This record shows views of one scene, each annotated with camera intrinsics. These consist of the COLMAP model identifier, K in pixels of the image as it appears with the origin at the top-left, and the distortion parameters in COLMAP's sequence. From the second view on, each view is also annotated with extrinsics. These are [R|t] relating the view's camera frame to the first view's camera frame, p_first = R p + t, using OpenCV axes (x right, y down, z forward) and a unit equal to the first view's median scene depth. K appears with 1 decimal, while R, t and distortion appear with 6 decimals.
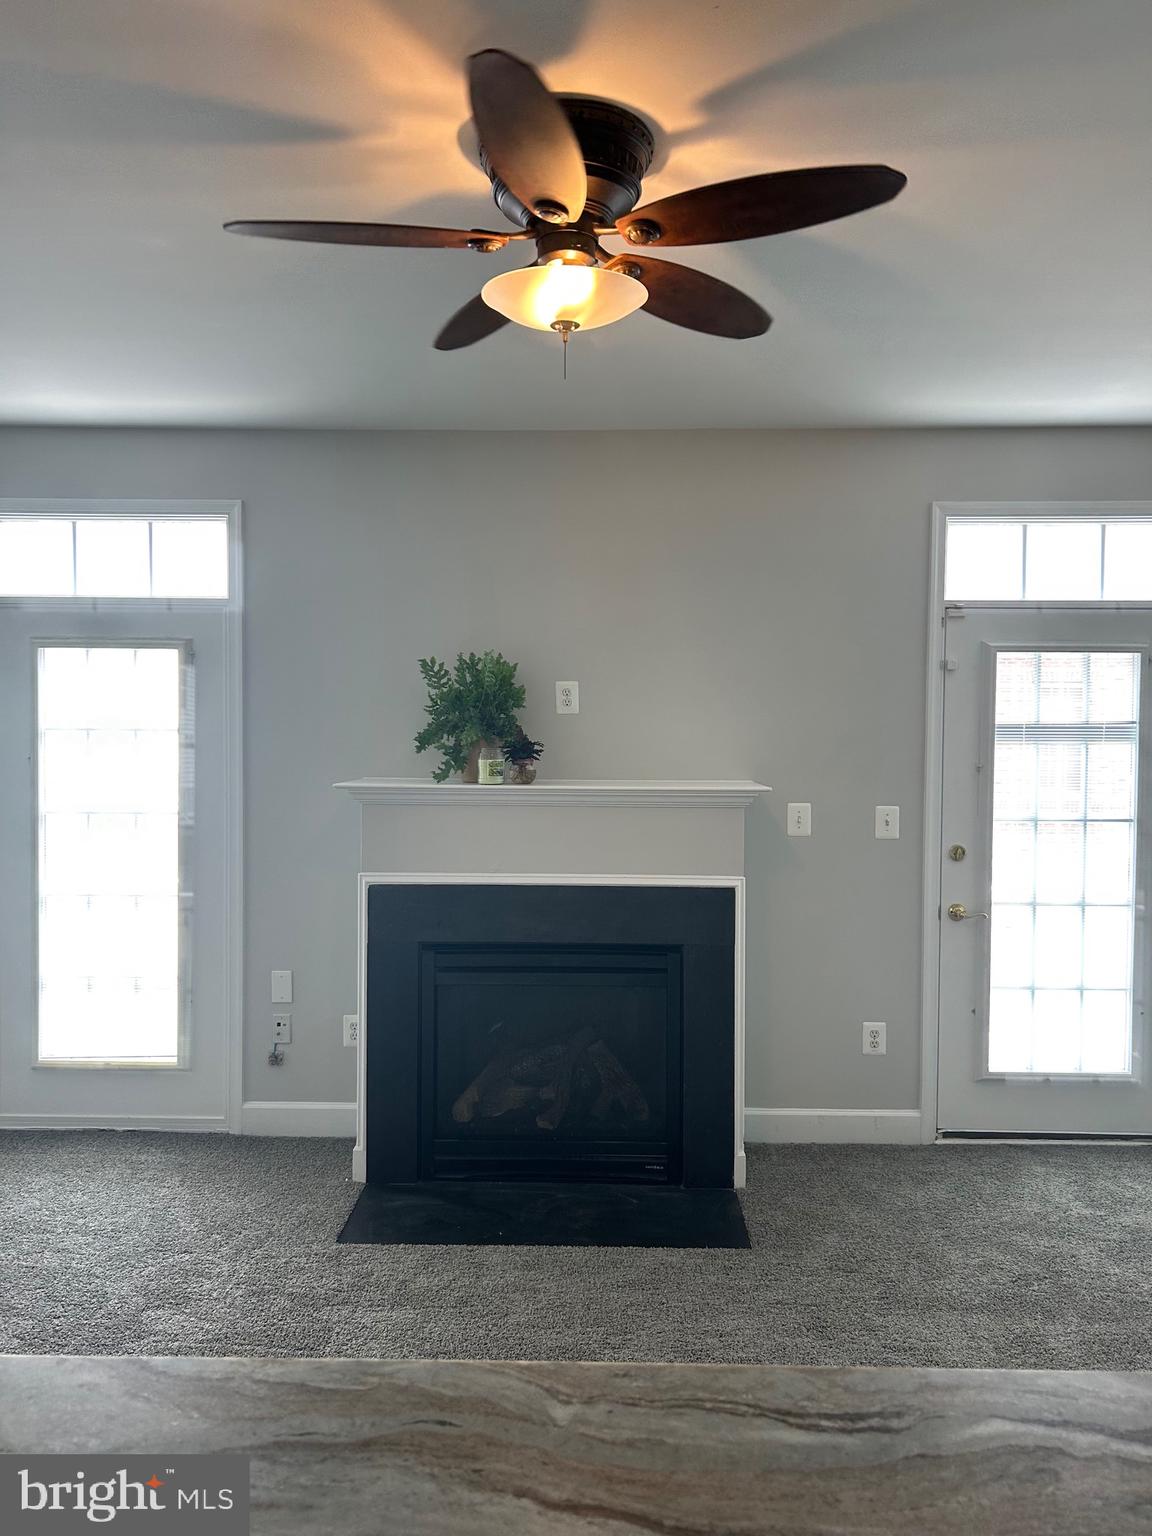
lens RADIAL K [[1154.2, 0, 577.9], [0, 1154.2, 773.8], [0, 0, 1]] dist [0.017875, -0.014719]
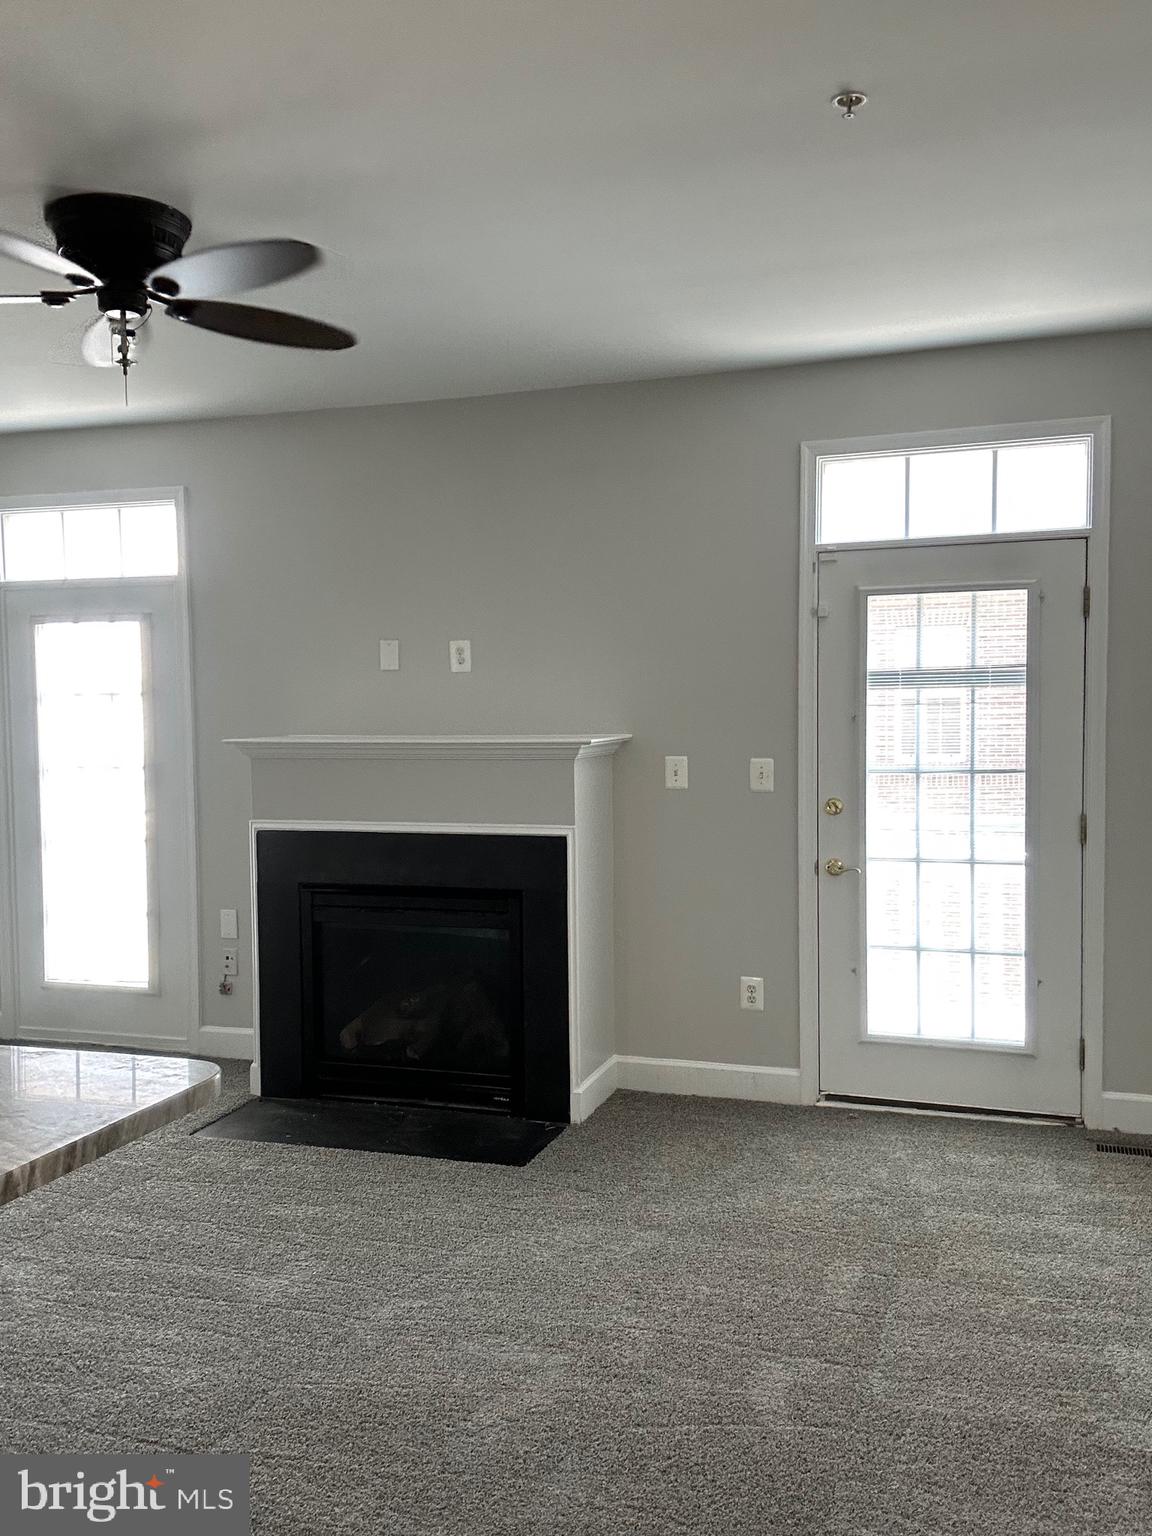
lens RADIAL K [[1359.7, 0, 575.4], [0, 1359.7, 771.9], [0, 0, 1]] dist [0.095829, 0.004315]
pose [[0.952924, -0.002541, -0.303199, 0.471583], [0.010660, 0.999627, 0.025125, 0.008977], [0.303022, -0.027175, 0.952596, -0.152022]]
